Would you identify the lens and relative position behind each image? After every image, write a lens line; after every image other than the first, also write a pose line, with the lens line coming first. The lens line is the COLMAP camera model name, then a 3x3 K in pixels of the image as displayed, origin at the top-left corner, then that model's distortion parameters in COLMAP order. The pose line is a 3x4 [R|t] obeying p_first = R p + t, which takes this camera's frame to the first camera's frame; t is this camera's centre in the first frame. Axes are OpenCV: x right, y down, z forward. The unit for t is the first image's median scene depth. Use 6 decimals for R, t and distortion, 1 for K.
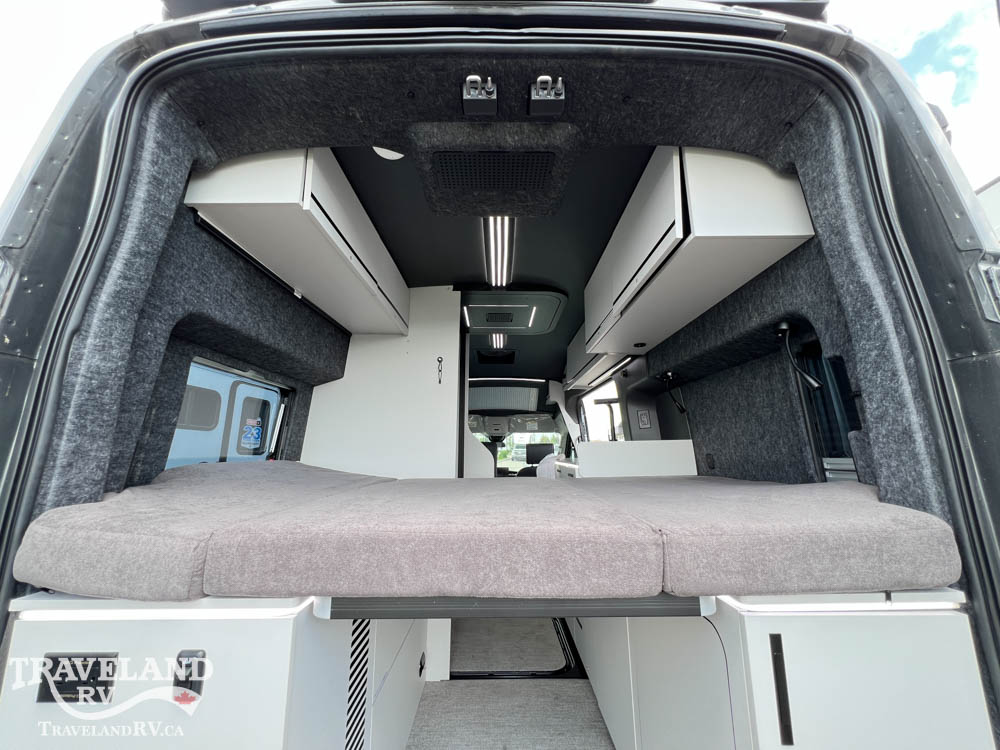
lens RADIAL K [[398.9, 0, 498.2], [0, 398.9, 373.7], [0, 0, 1]] dist [-0.001758, 0.000587]
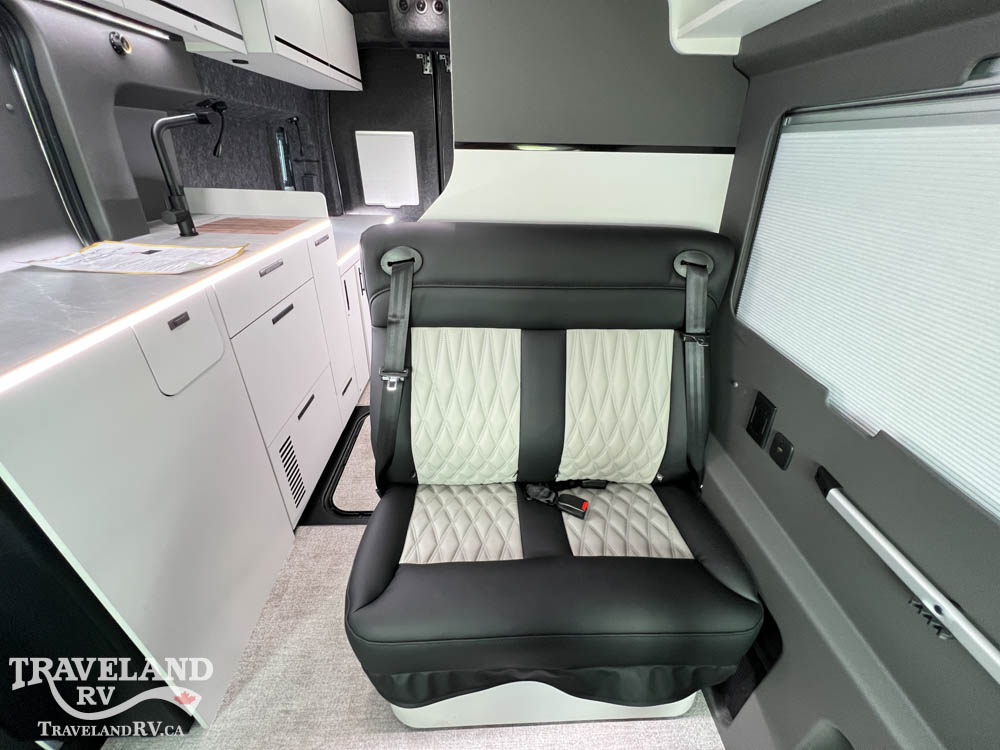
lens RADIAL K [[398.9, 0, 498.2], [0, 398.9, 373.7], [0, 0, 1]] dist [-0.001758, 0.000587]
pose [[-0.999284, 0.002035, -0.037792, -0.154865], [-0.010079, 0.948187, 0.317553, 0.292992], [0.036480, 0.317706, -0.947487, 2.150525]]
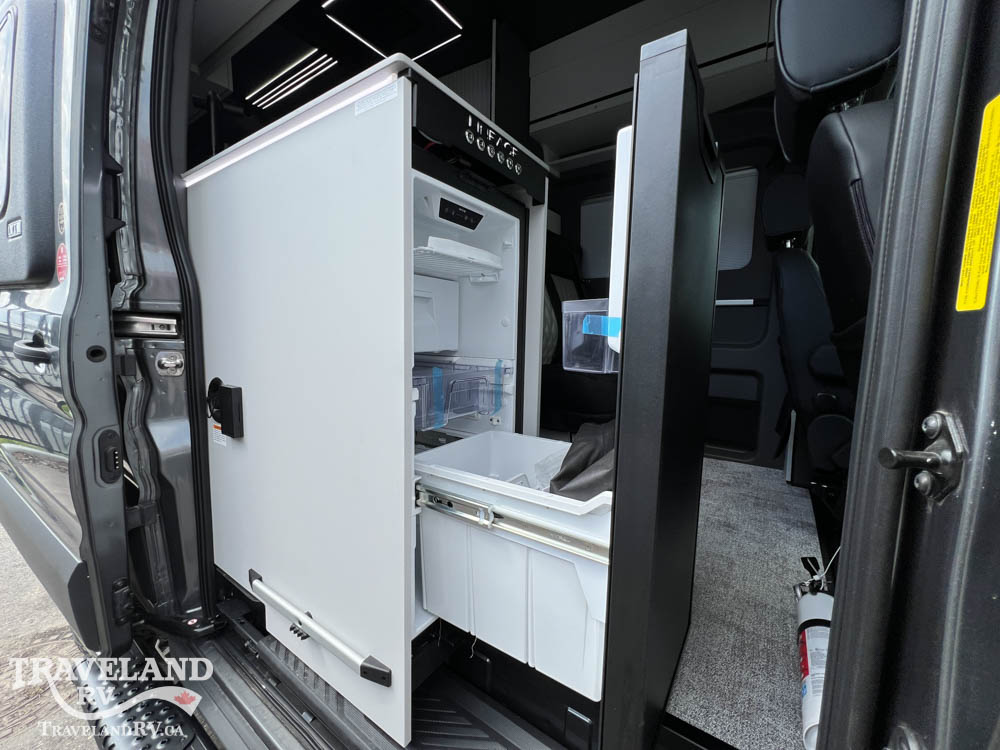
lens RADIAL K [[398.9, 0, 498.2], [0, 398.9, 373.7], [0, 0, 1]] dist [-0.001758, 0.000587]
pose [[-0.574382, 0.077160, -0.814943, 0.698118], [0.140315, 0.990094, -0.005151, 0.657771], [0.806472, -0.117307, -0.579519, 2.091849]]
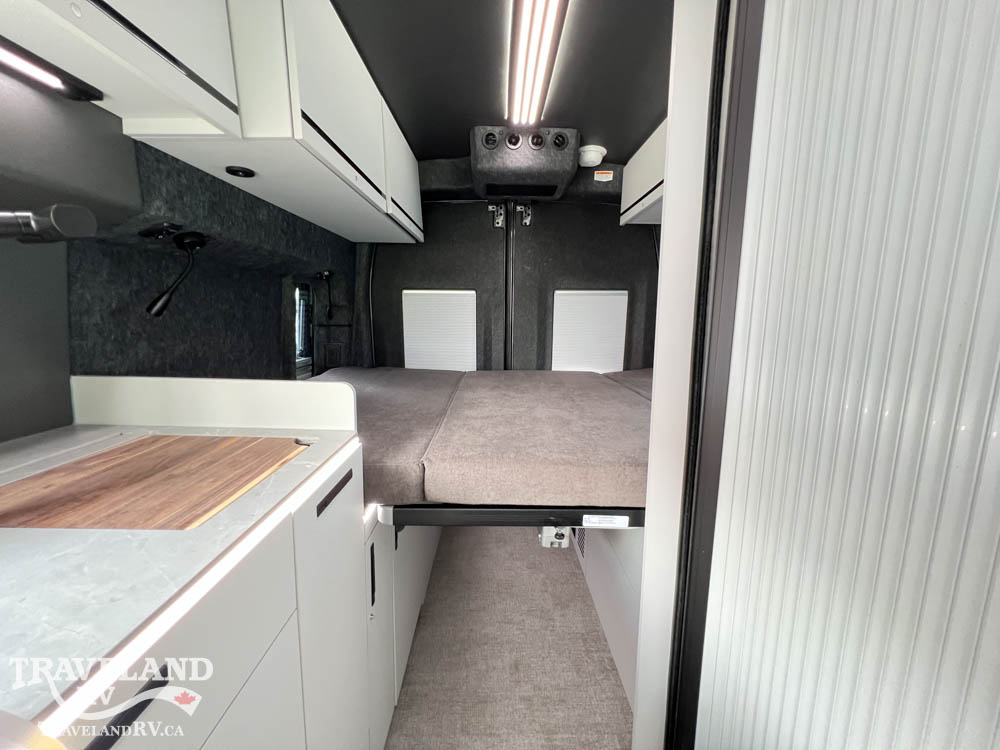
lens RADIAL K [[398.9, 0, 498.2], [0, 398.9, 373.7], [0, 0, 1]] dist [-0.001758, 0.000587]
pose [[-0.999916, -0.005216, -0.011896, 0.060088], [-0.004731, 0.999169, -0.040480, 0.197397], [0.012097, -0.040421, -0.999110, 1.569480]]
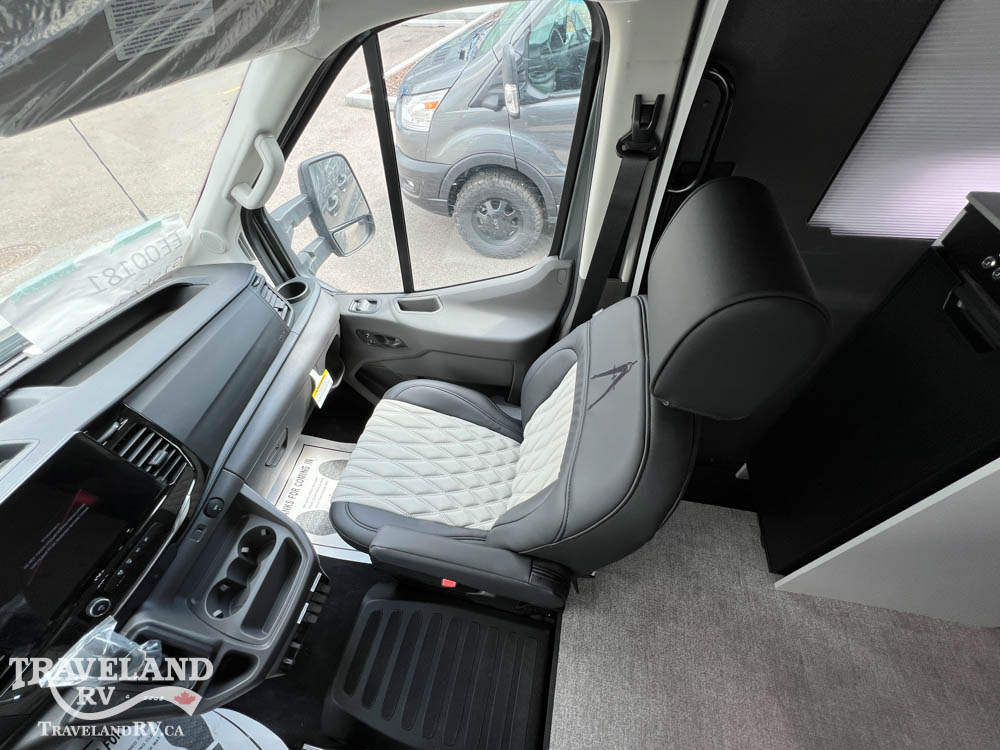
lens RADIAL K [[398.9, 0, 498.2], [0, 398.9, 373.7], [0, 0, 1]] dist [-0.001758, 0.000587]
pose [[0.215666, -0.740120, 0.636954, -0.035480], [-0.141141, 0.621827, 0.770332, 0.265832], [-0.966213, -0.256034, 0.029645, 2.287937]]
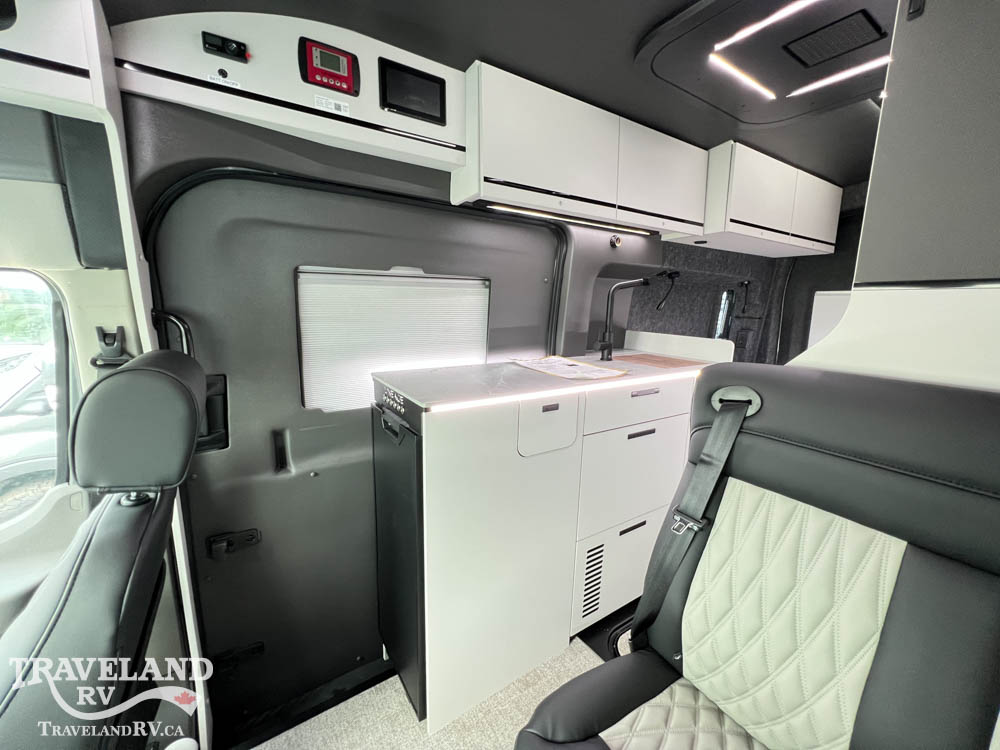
lens RADIAL K [[398.9, 0, 498.2], [0, 398.9, 373.7], [0, 0, 1]] dist [-0.001758, 0.000587]
pose [[-0.545925, -0.151996, 0.823931, -0.271903], [-0.179047, 0.981854, 0.062495, 0.308821], [-0.818479, -0.113404, -0.563233, 2.103743]]
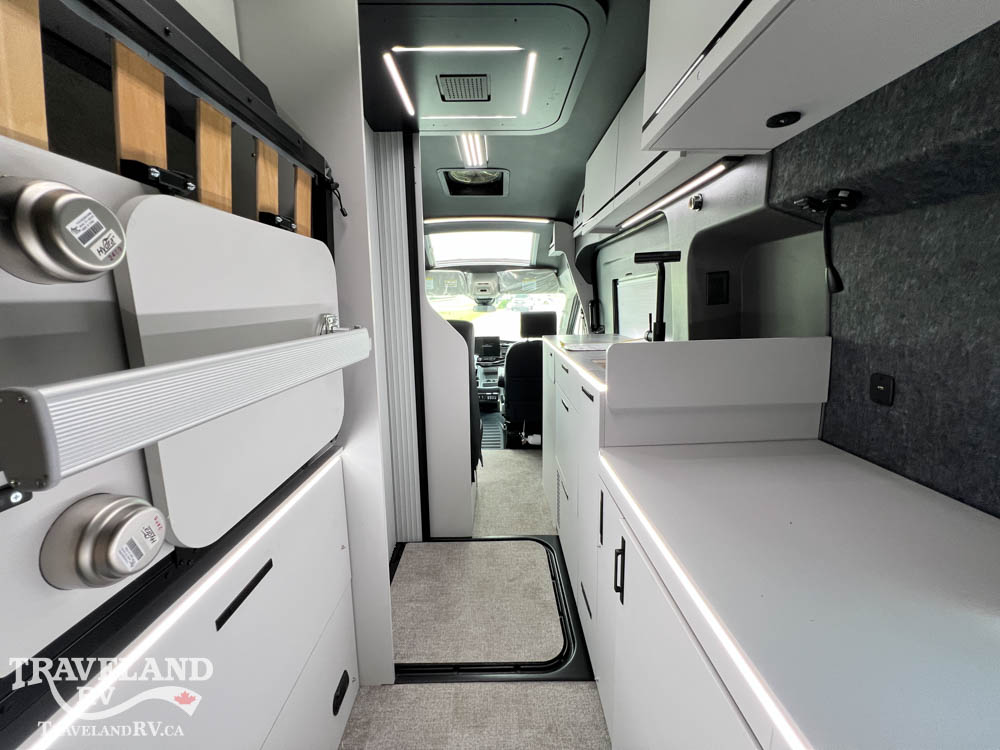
lens RADIAL K [[397.9, 0, 498.7], [0, 397.9, 373.0], [0, 0, 1]] dist [-0.001478, -0.000214]
pose [[0.999951, -0.009843, -0.001413, 0.065297], [0.009682, 0.931321, 0.364070, 0.020713], [-0.002267, -0.364065, 0.931371, 0.561694]]
